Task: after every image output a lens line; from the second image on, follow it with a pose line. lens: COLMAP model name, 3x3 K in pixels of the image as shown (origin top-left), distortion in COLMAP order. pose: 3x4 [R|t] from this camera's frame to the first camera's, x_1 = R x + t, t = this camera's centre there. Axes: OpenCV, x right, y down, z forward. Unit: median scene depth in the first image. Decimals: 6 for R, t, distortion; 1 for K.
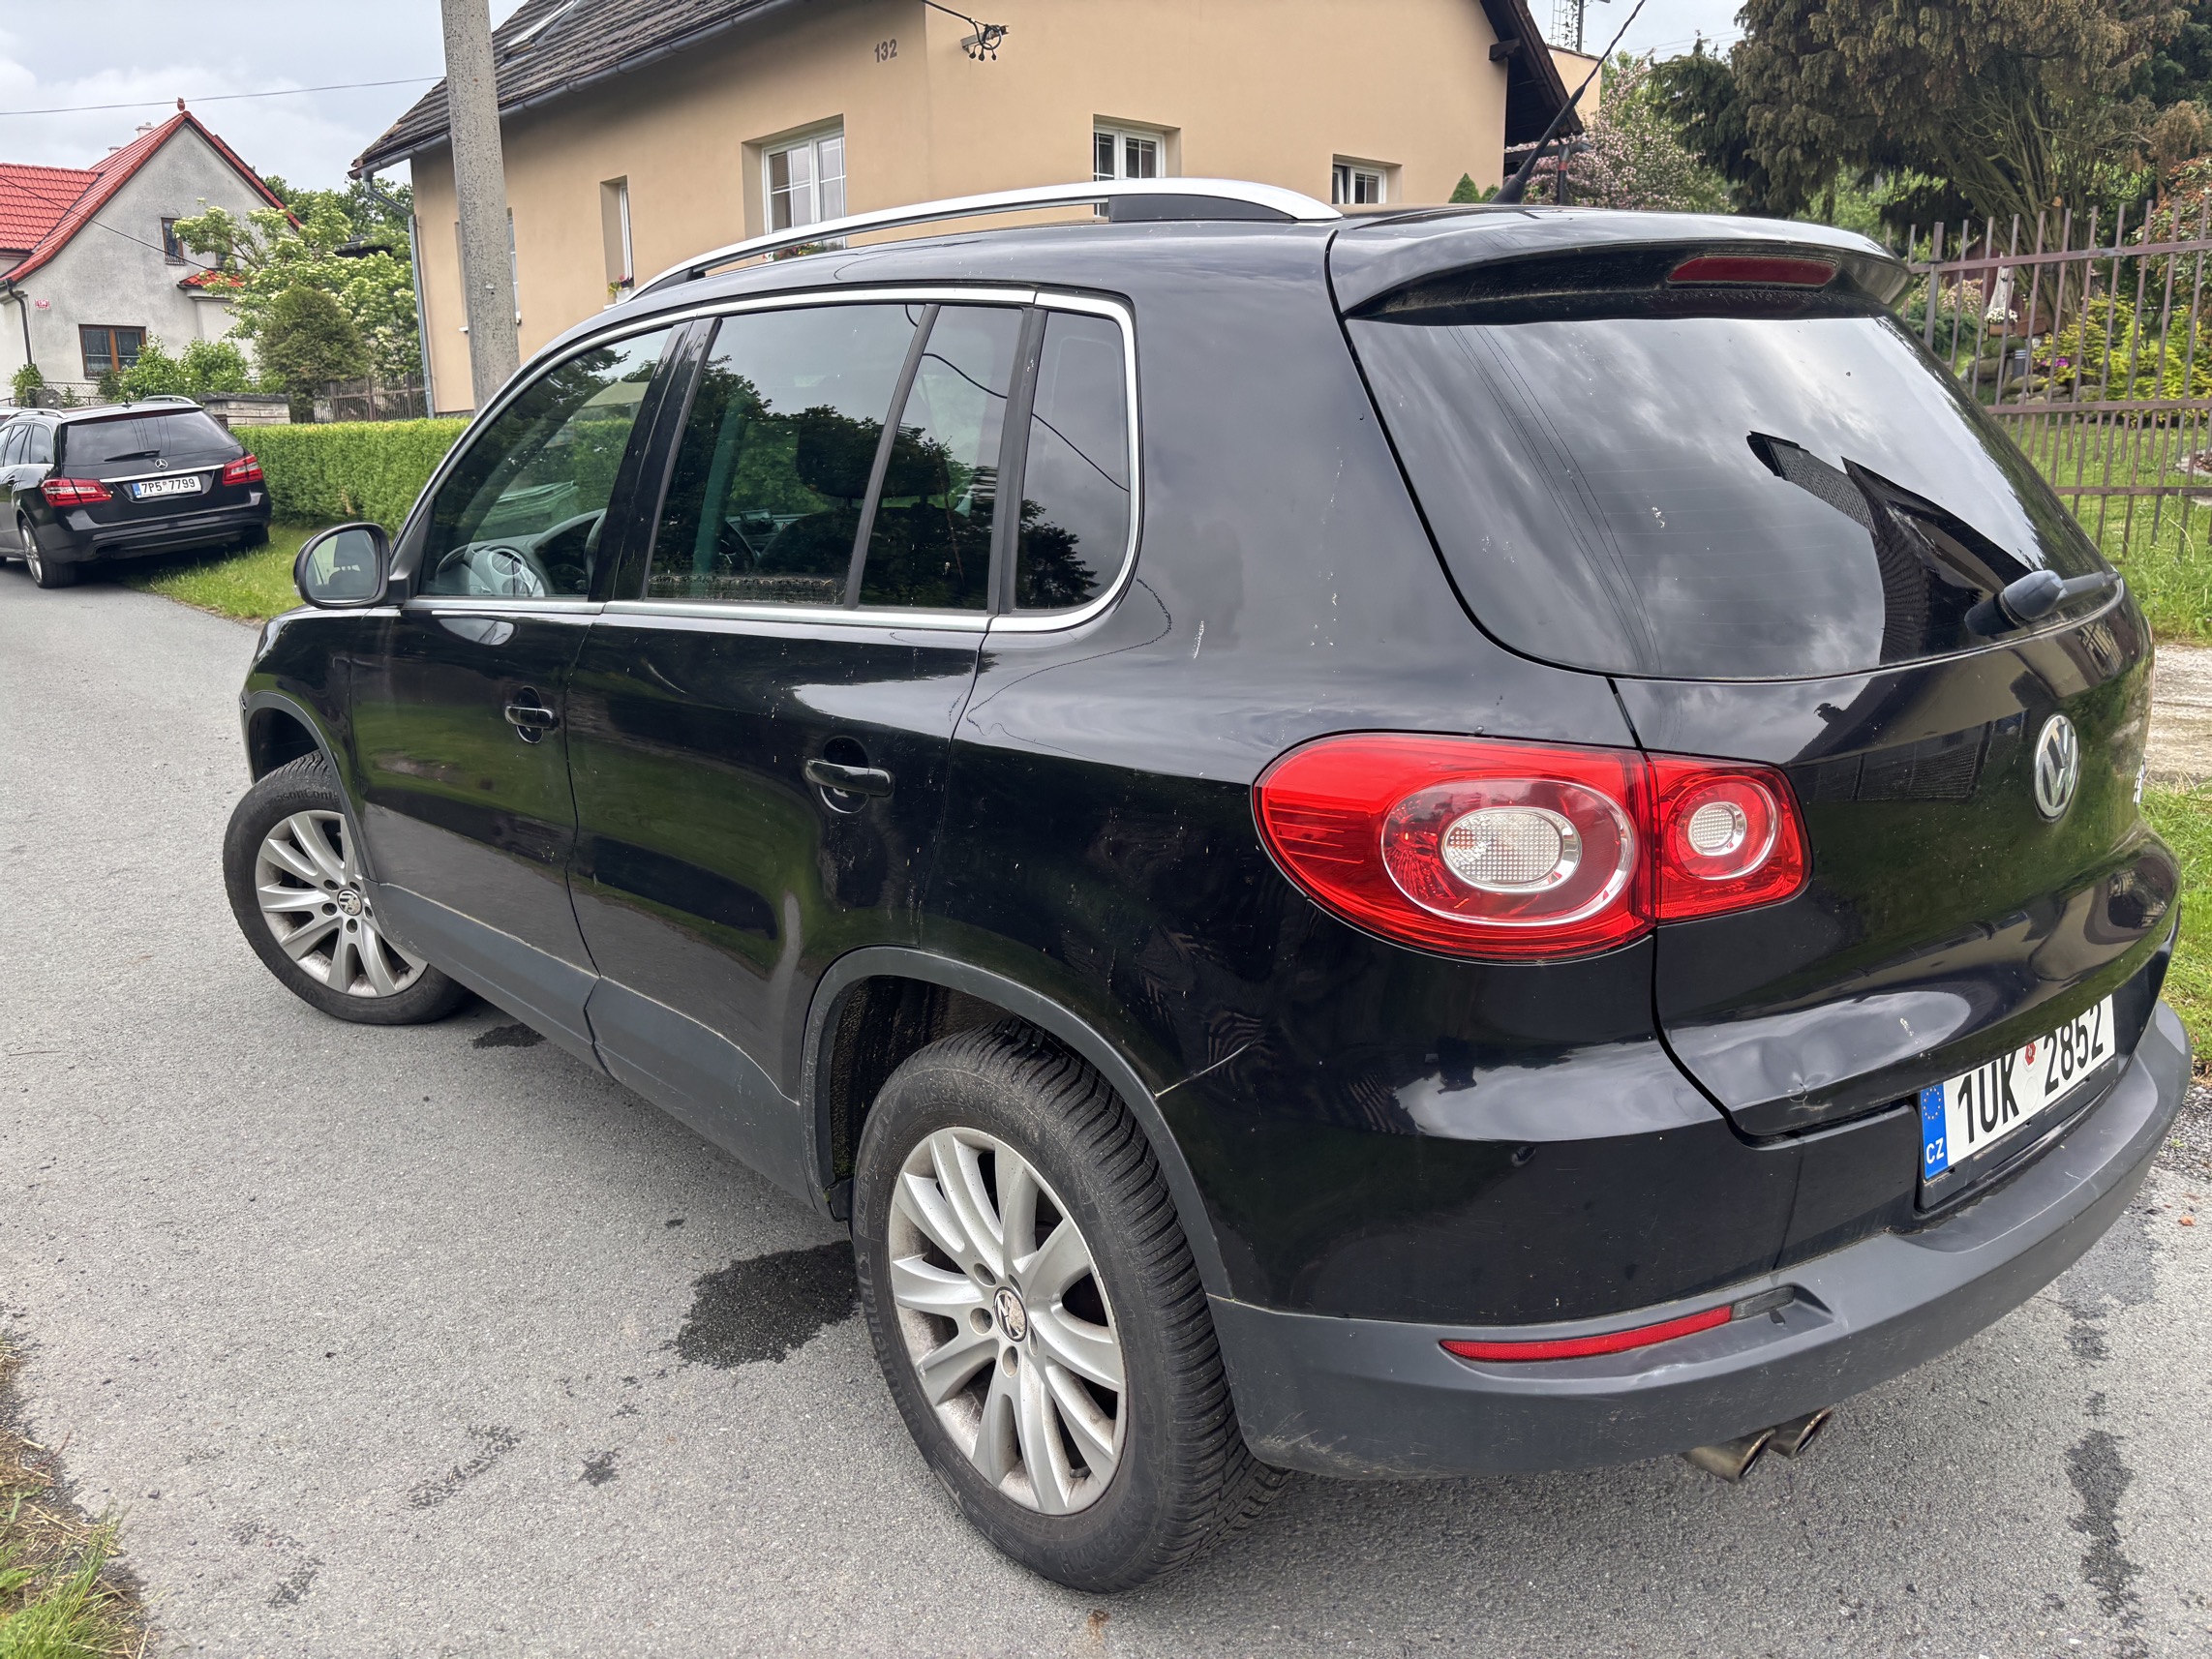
lens RADIAL K [[1693.4, 0, 1096.2], [0, 1693.4, 824.7], [0, 0, 1]] dist [0.053143, -0.057913]
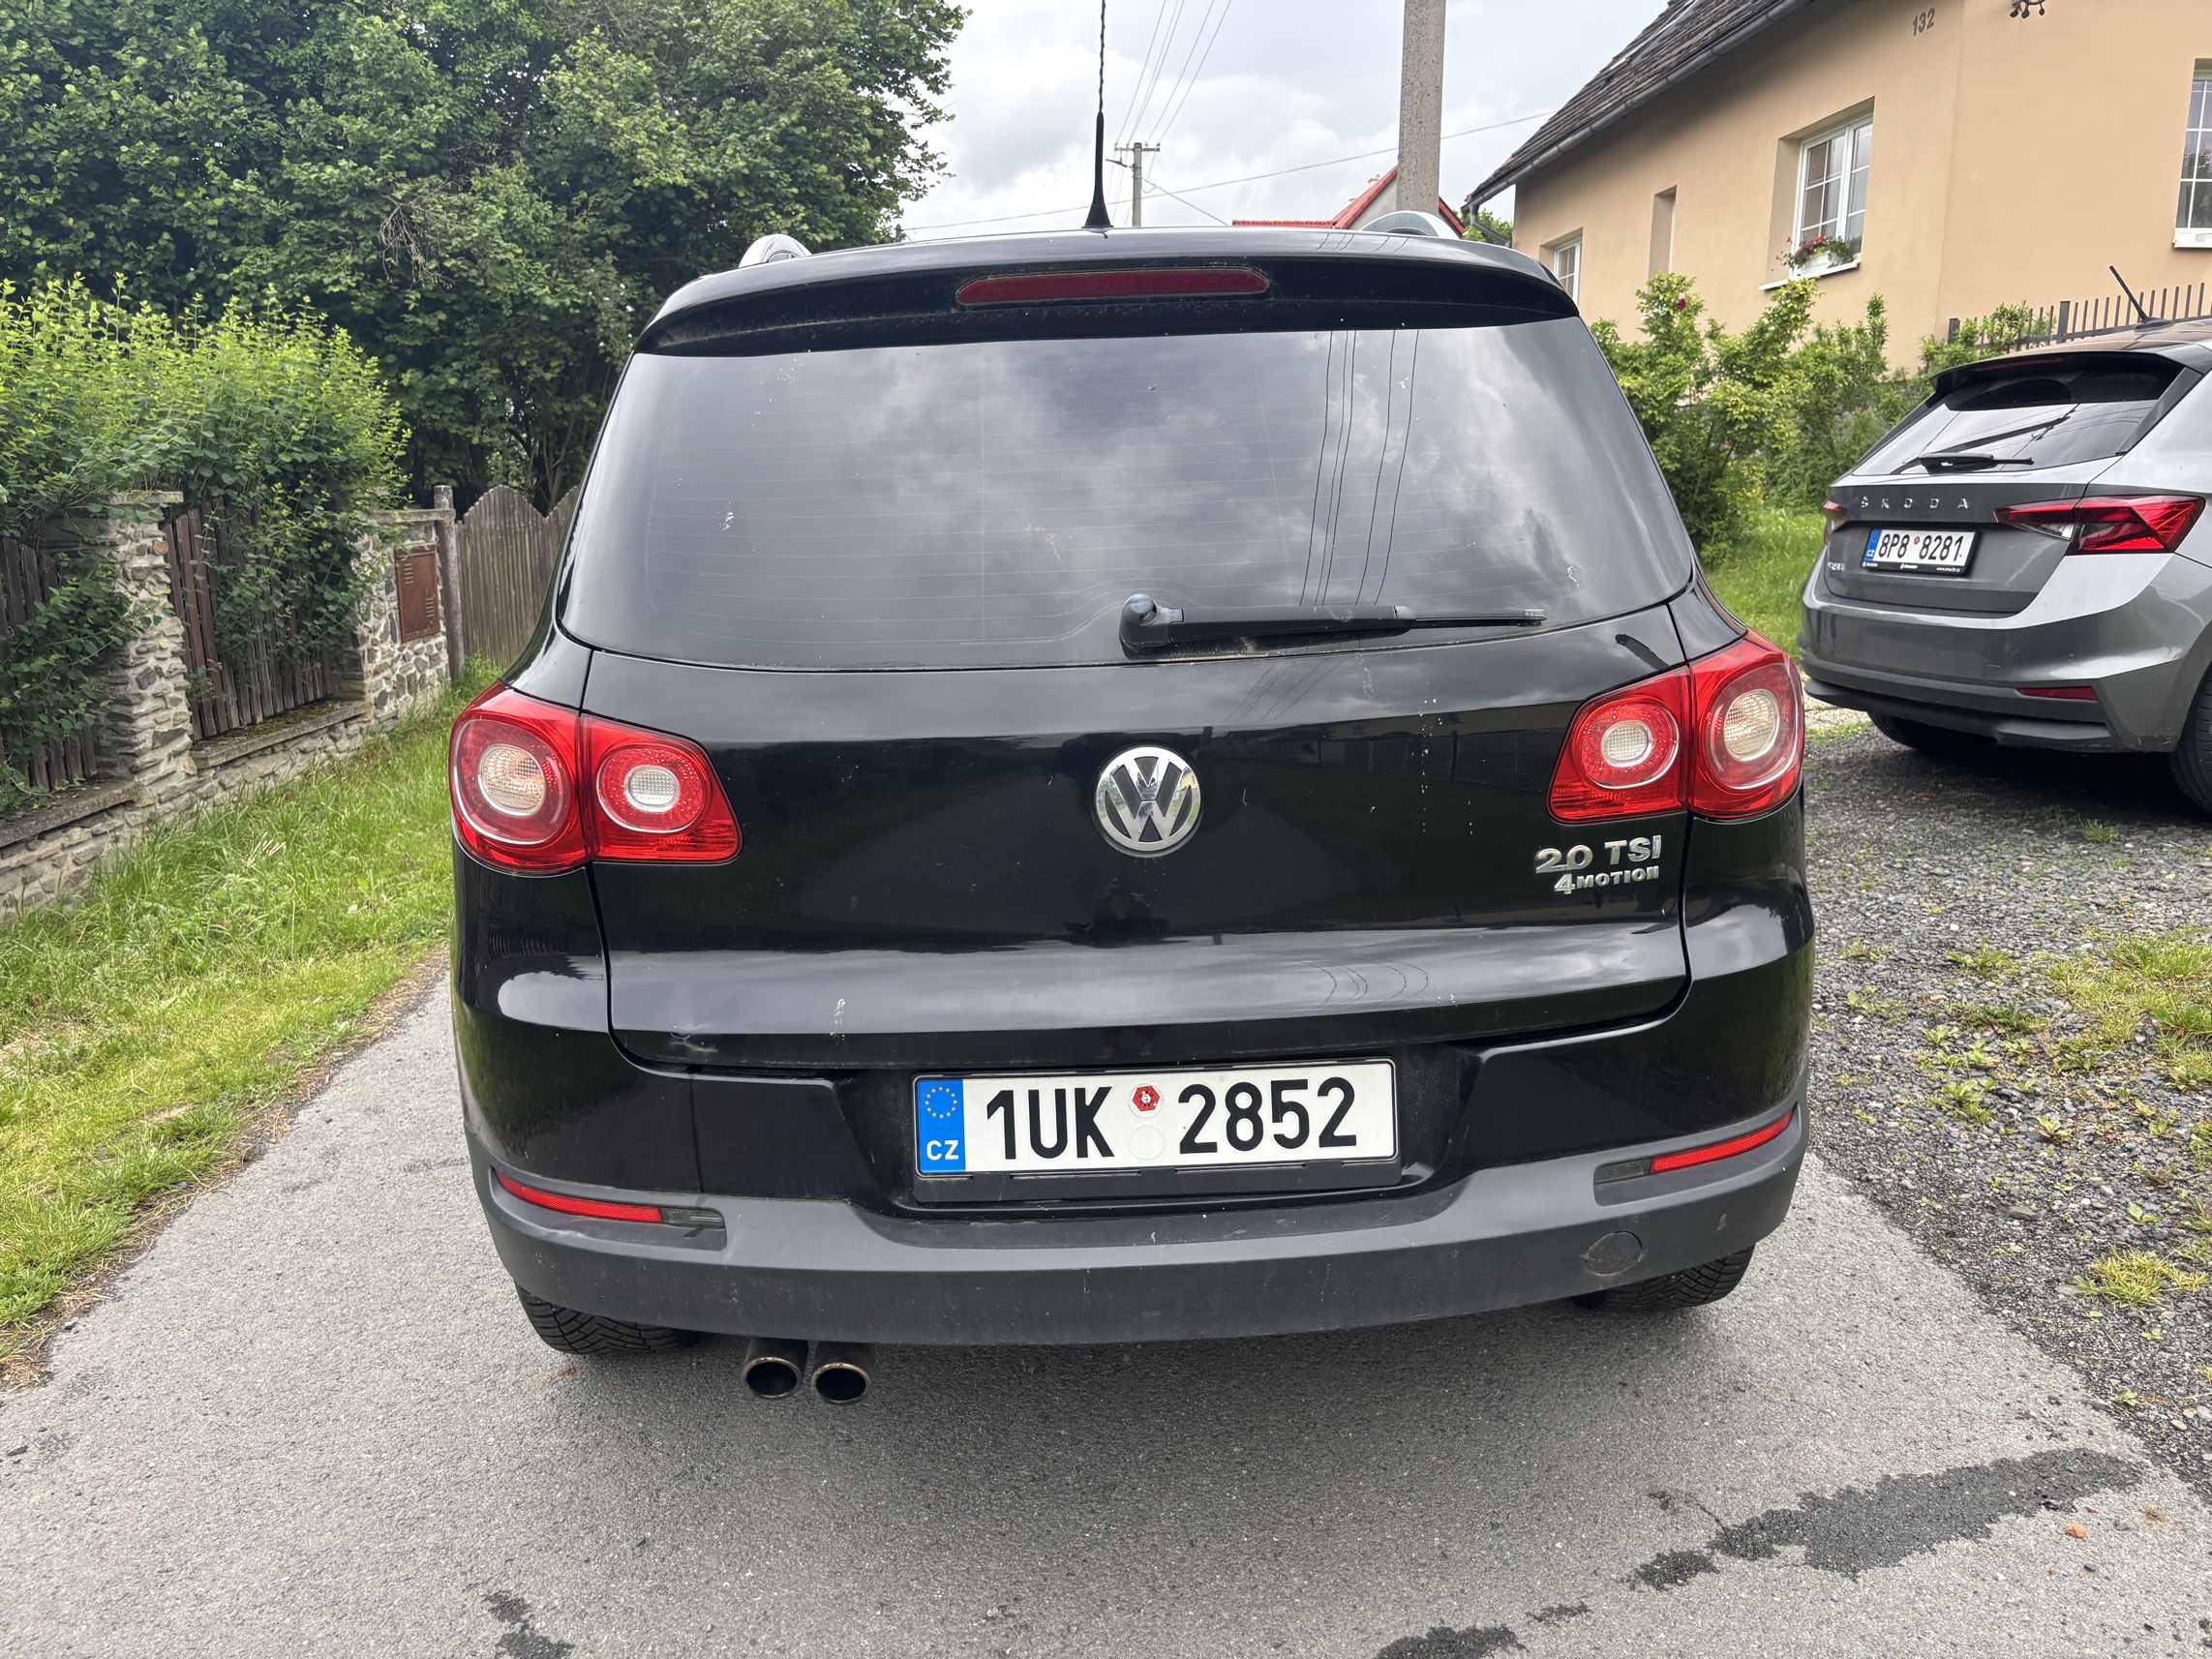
lens RADIAL K [[1693.4, 0, 1126.5], [0, 1693.4, 821.8], [0, 0, 1]] dist [0.053143, -0.057913]
pose [[0.766925, 0.135729, -0.627219, 1.128319], [-0.139355, 0.989279, 0.043683, -0.059615], [0.626423, 0.053905, 0.777617, 0.257353]]
